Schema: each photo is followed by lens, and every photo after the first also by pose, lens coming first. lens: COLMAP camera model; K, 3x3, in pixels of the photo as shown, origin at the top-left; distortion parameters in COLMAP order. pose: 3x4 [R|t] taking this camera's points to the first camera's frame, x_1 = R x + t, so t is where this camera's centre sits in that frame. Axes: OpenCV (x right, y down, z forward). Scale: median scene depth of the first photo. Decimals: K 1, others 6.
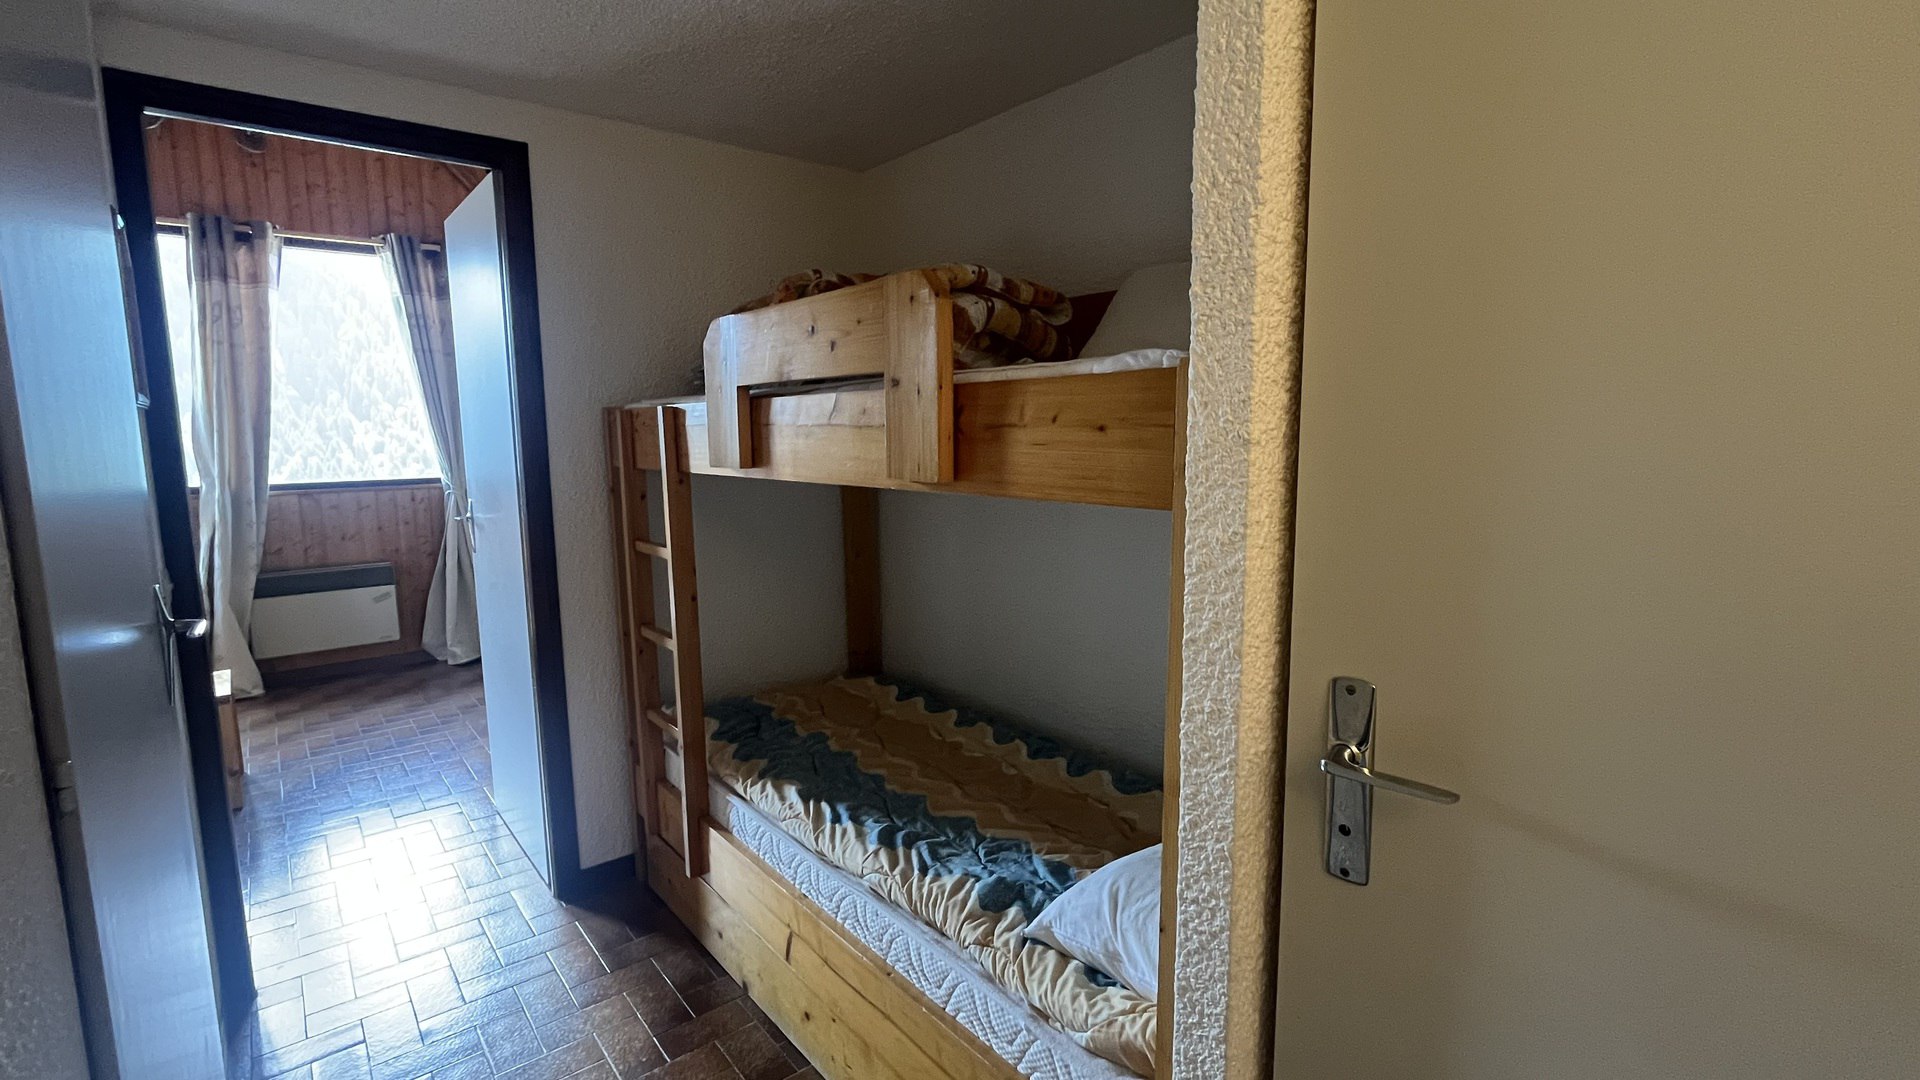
lens RADIAL K [[858.2, 0, 957.2], [0, 858.2, 545.6], [0, 0, 1]] dist [-0.001095, -0.001176]
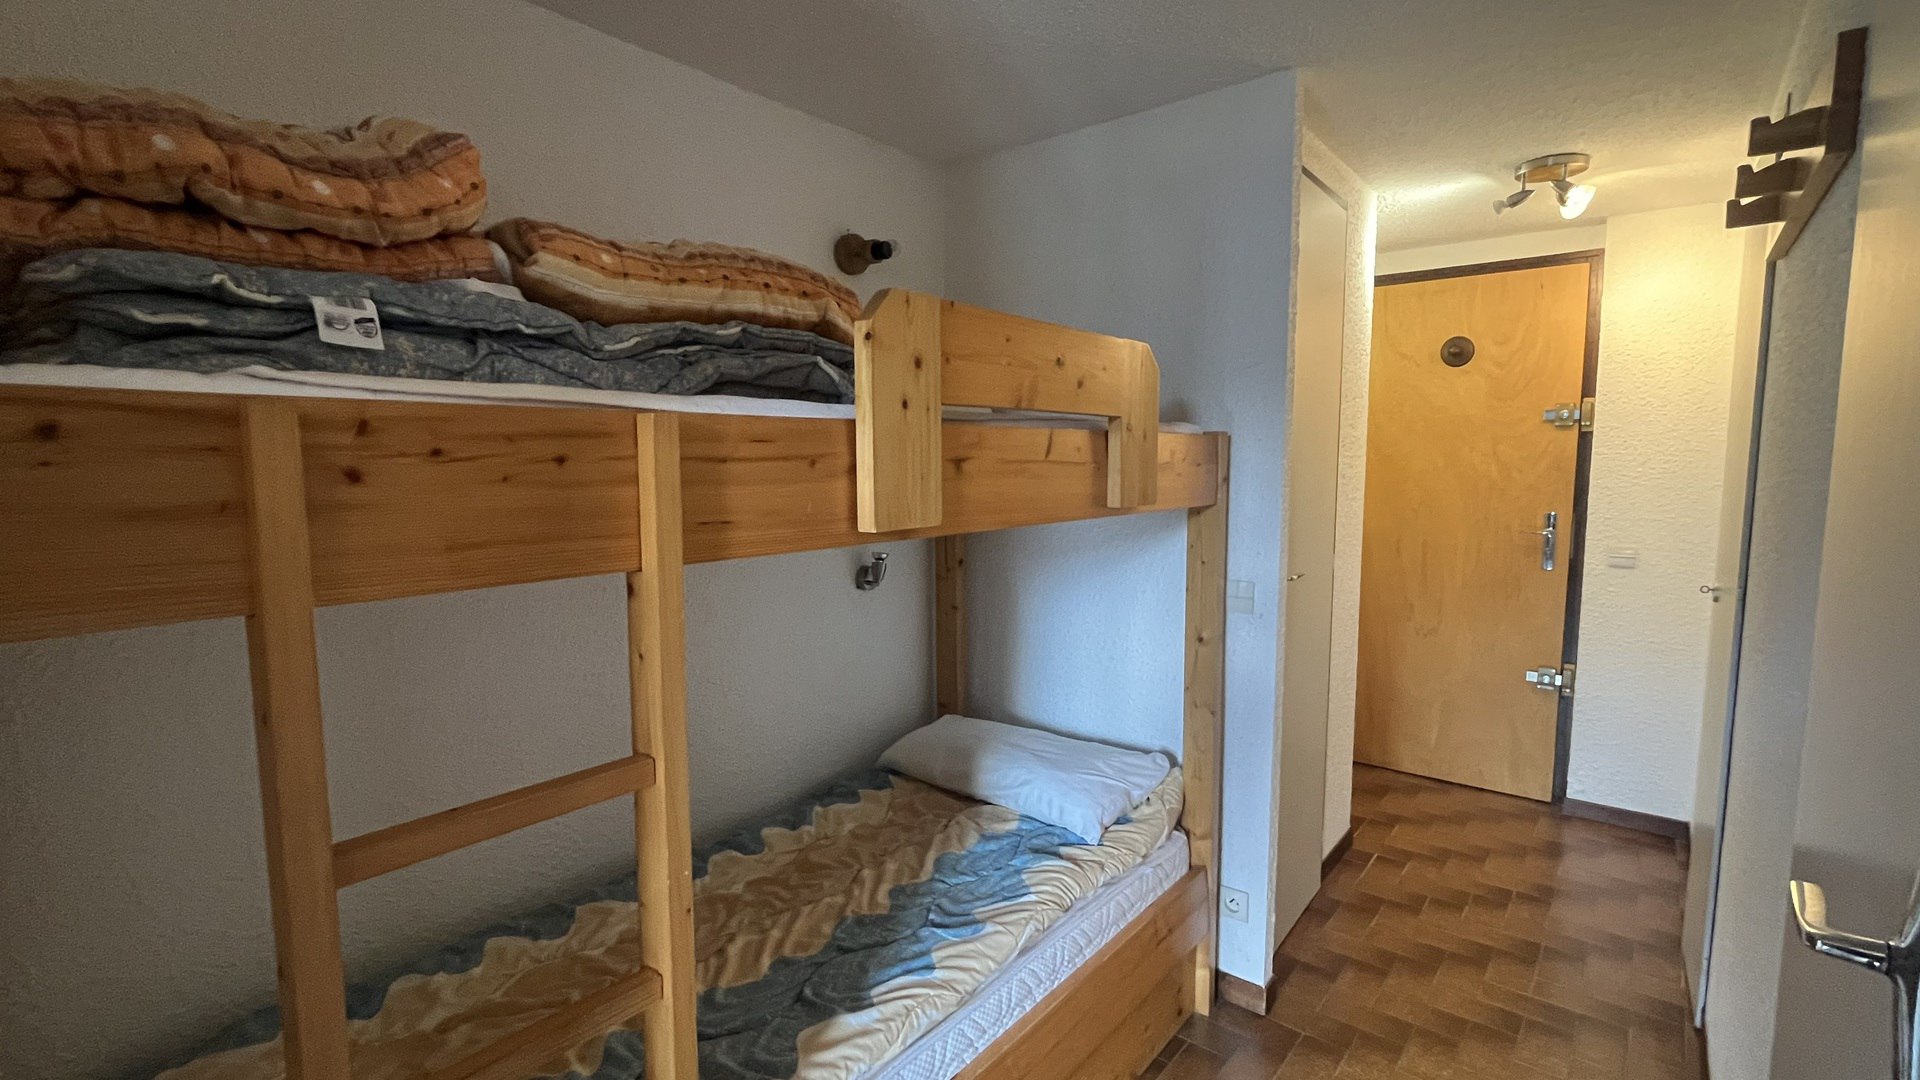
lens RADIAL K [[858.2, 0, 957.2], [0, 858.2, 545.6], [0, 0, 1]] dist [-0.001095, -0.001176]
pose [[-0.200162, -0.091817, 0.975451, -0.585473], [0.129559, 0.984376, 0.119243, -0.097401], [-0.971159, 0.150246, -0.185139, 0.715382]]
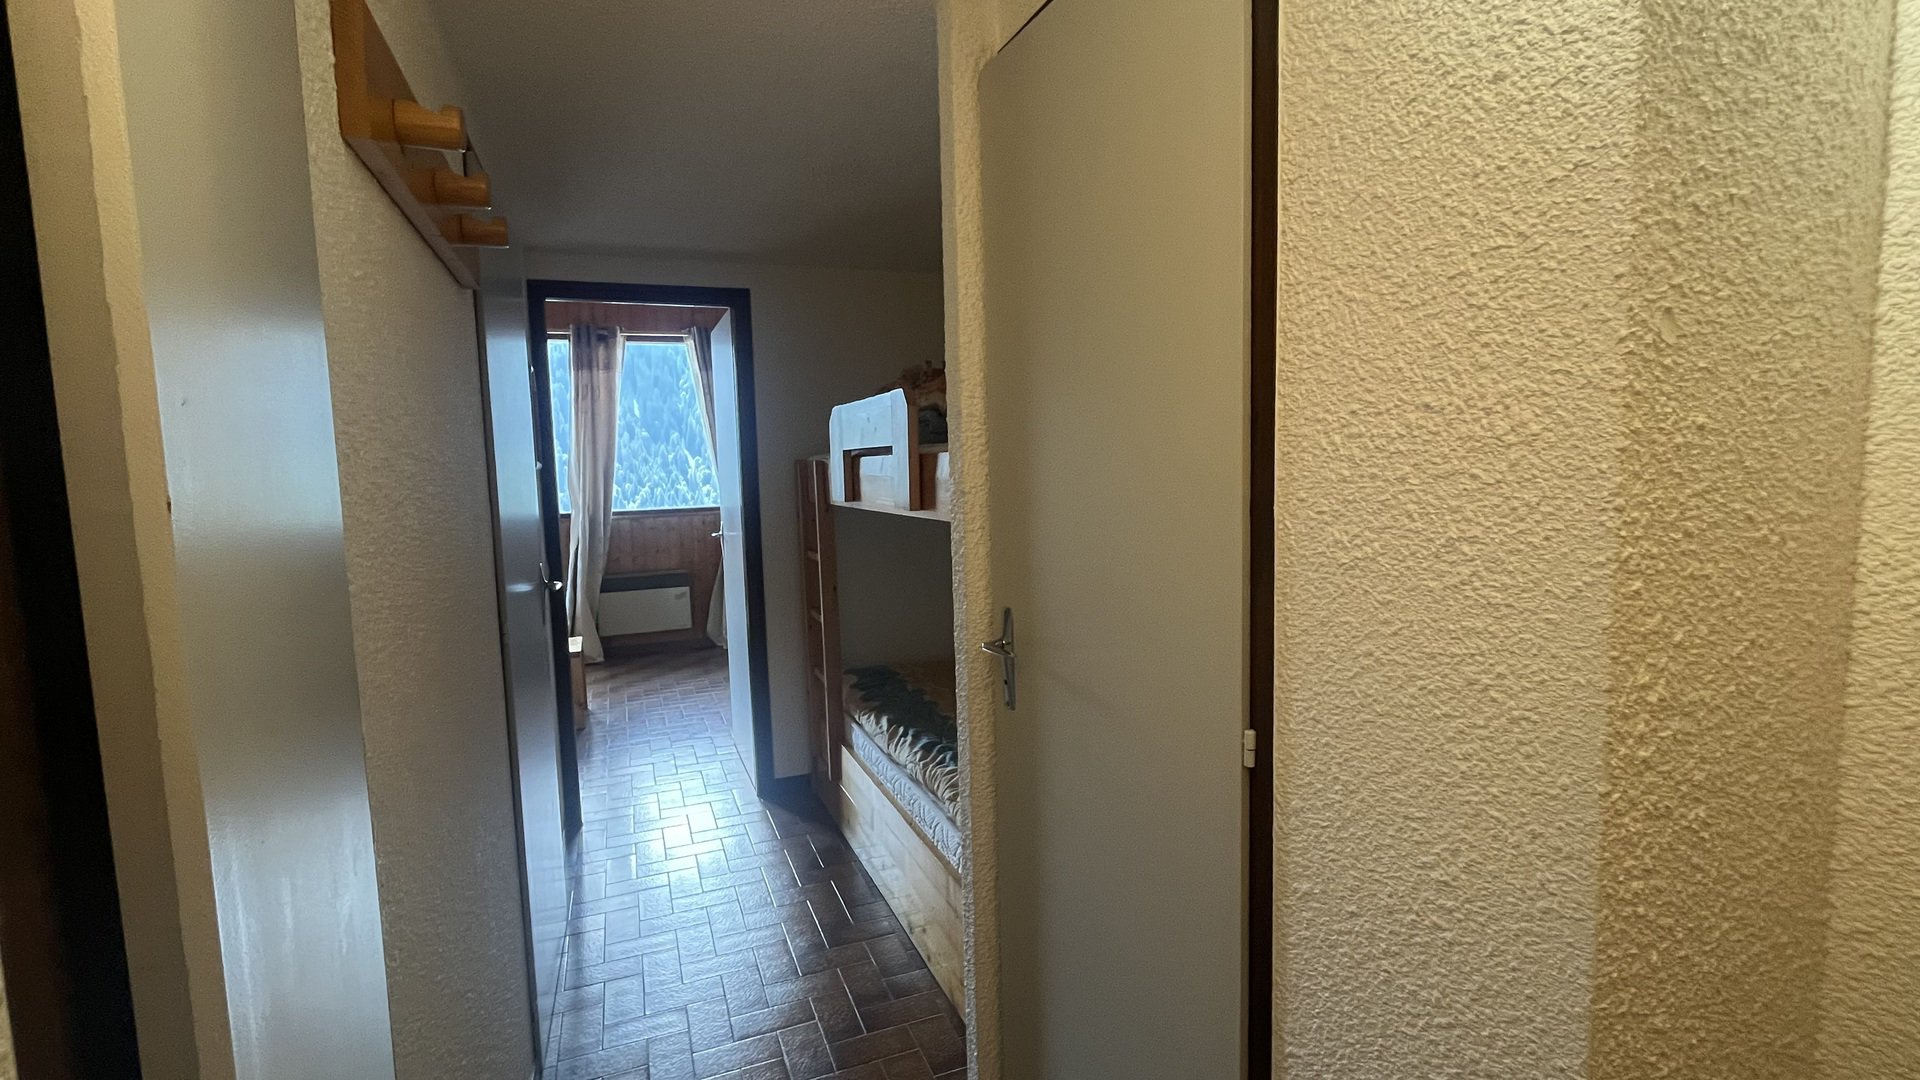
lens RADIAL K [[858.2, 0, 957.2], [0, 858.2, 545.6], [0, 0, 1]] dist [-0.001095, -0.001176]
pose [[0.953183, 0.013086, -0.302111, 0.259052], [-0.022570, 0.999355, -0.027921, 0.018167], [0.301551, 0.033433, 0.952864, -0.267394]]
